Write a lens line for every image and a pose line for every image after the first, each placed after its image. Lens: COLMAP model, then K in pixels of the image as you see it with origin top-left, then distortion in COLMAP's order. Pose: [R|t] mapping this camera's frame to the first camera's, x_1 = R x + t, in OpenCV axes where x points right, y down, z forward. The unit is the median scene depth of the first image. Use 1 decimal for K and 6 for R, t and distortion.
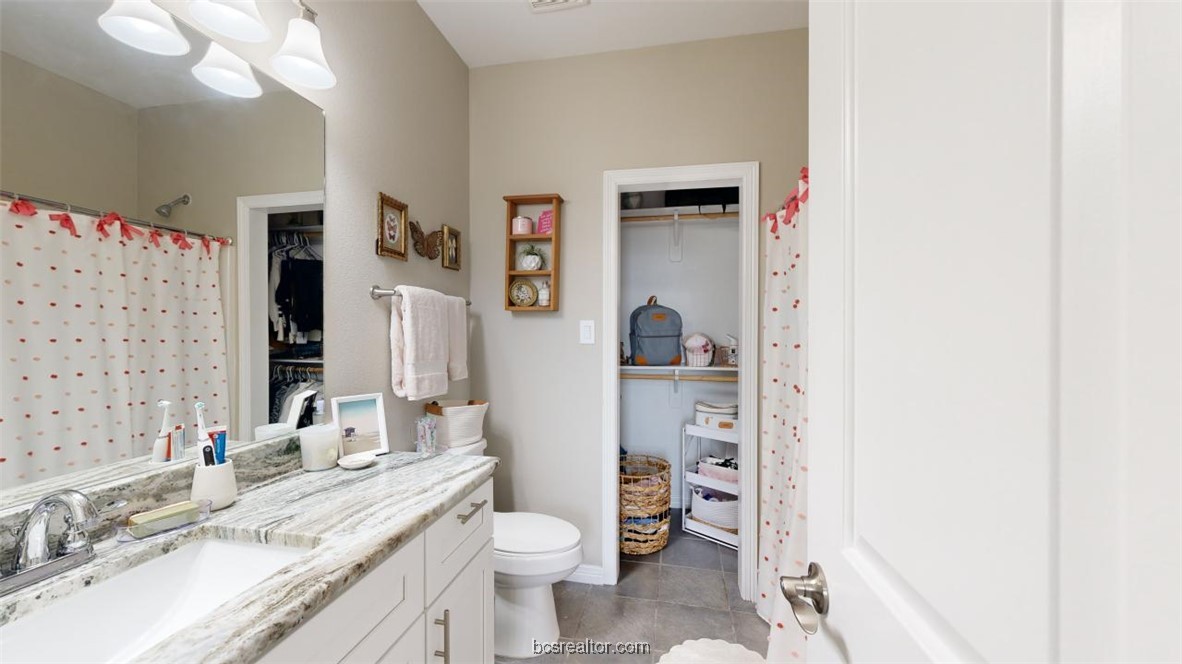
lens RADIAL K [[434.6, 0, 591.0], [0, 434.6, 332.0], [0, 0, 1]] dist [0.000531, -0.000038]
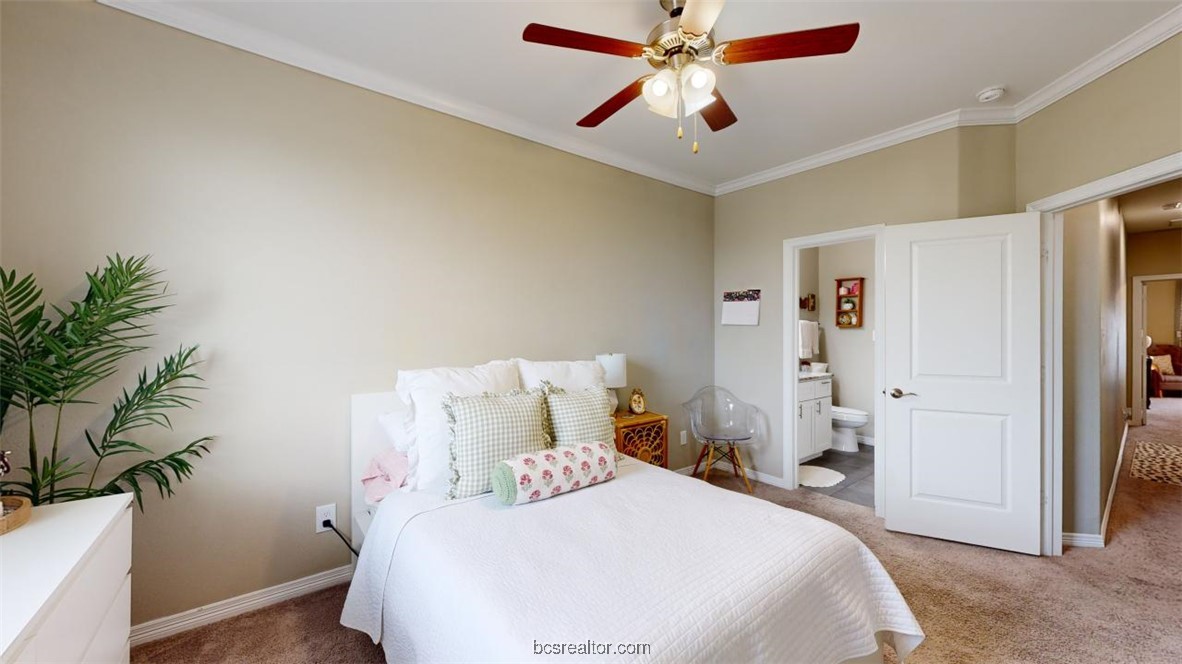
lens RADIAL K [[434.6, 0, 591.0], [0, 434.6, 332.0], [0, 0, 1]] dist [0.000531, -0.000038]
pose [[0.756531, -0.001085, -0.653957, 0.378593], [0.000862, 0.999999, -0.000661, -0.020532], [0.653957, -0.000064, 0.756532, -1.840436]]
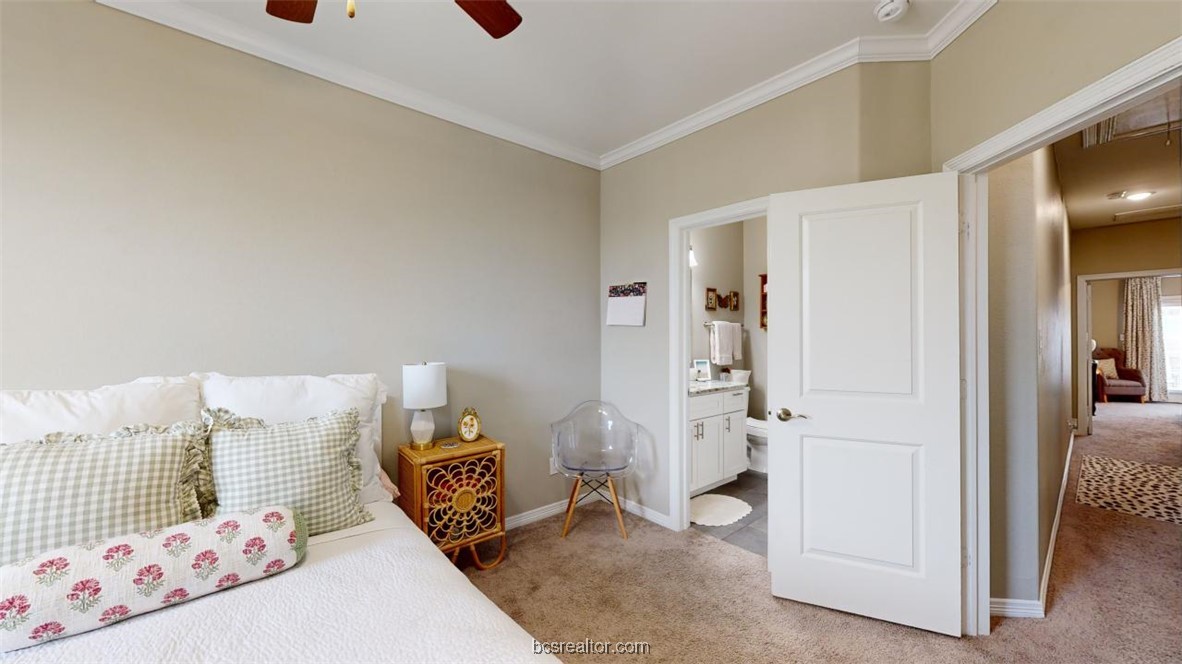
lens RADIAL K [[434.6, 0, 591.0], [0, 434.6, 332.0], [0, 0, 1]] dist [0.000531, -0.000038]
pose [[0.789695, -0.006148, -0.613468, 0.485637], [0.000885, 0.999960, -0.008881, -0.015570], [0.613499, 0.006470, 0.789669, -1.268039]]
